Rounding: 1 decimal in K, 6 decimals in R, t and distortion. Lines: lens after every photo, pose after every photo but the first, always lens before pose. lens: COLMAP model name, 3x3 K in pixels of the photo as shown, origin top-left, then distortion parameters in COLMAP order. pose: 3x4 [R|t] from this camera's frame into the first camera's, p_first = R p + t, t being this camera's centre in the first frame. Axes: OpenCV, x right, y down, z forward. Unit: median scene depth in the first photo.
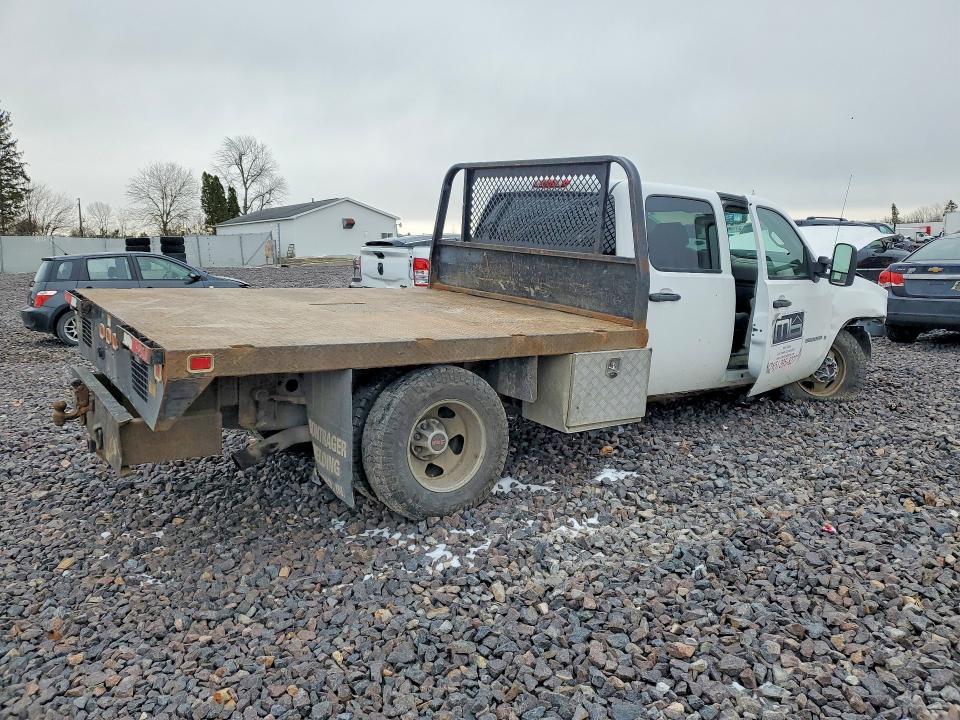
lens RADIAL K [[712.4, 0, 480.3], [0, 712.4, 360.6], [0, 0, 1]] dist [0.014847, 0.001923]
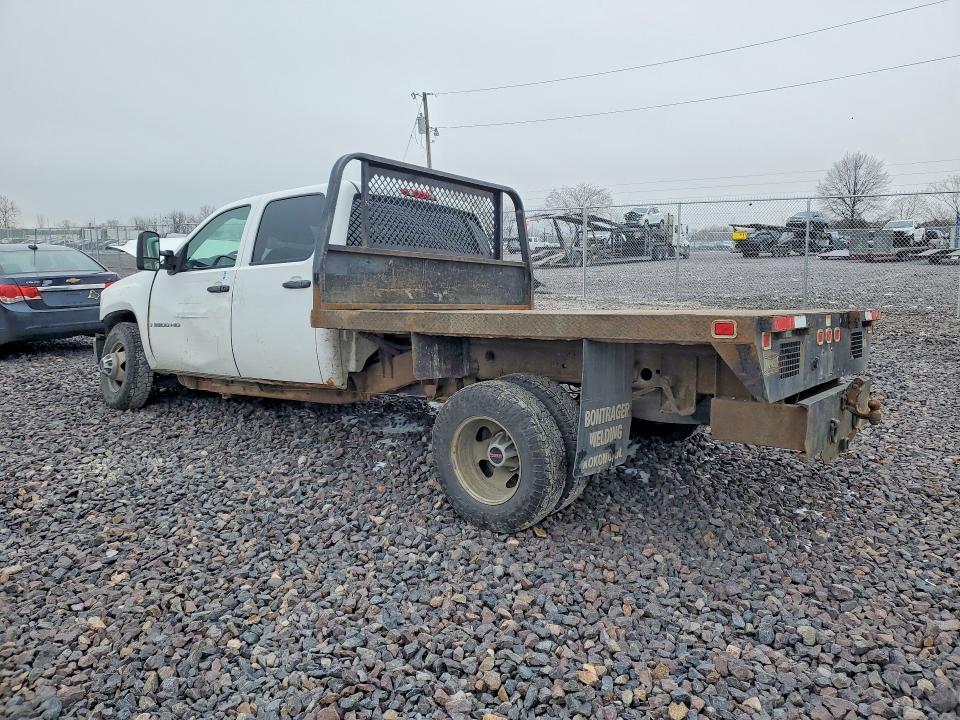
lens RADIAL K [[712.4, 0, 481.8], [0, 712.4, 361.0], [0, 0, 1]] dist [0.014847, 0.001923]
pose [[-0.281337, -0.131907, 0.950500, -0.962112], [0.156602, 0.970918, 0.181093, -0.186126], [-0.946745, 0.199798, -0.252498, 1.229852]]
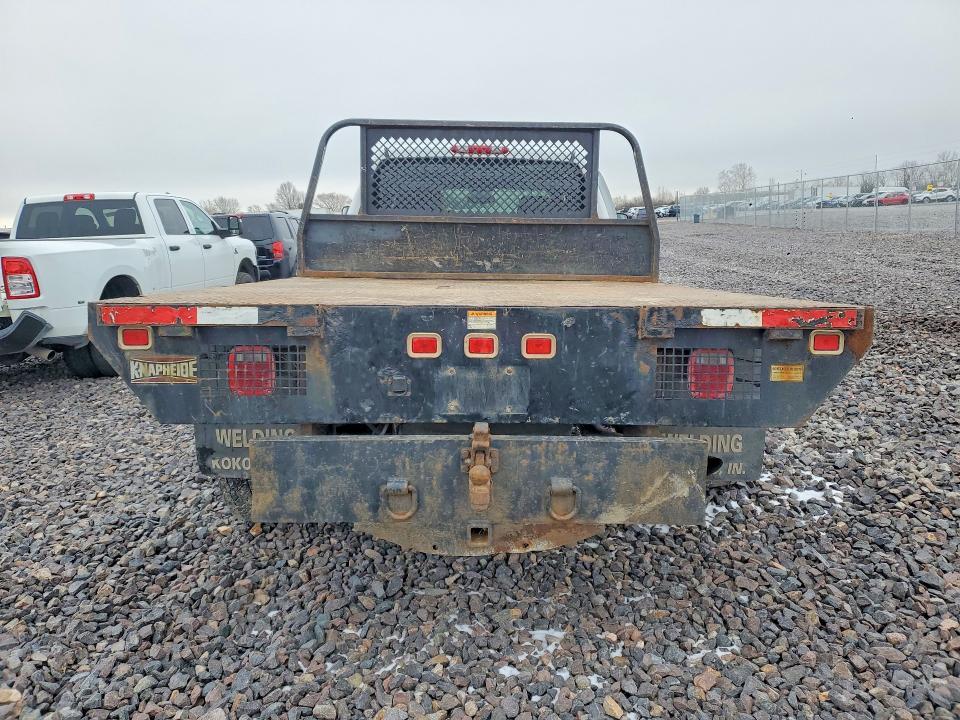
lens RADIAL K [[712.4, 0, 479.8], [0, 712.4, 359.5], [0, 0, 1]] dist [0.014847, 0.001923]
pose [[0.590571, -0.161192, 0.790723, -0.689201], [0.167255, 0.983021, 0.075474, -0.047559], [-0.789463, 0.087680, 0.607504, 0.455475]]
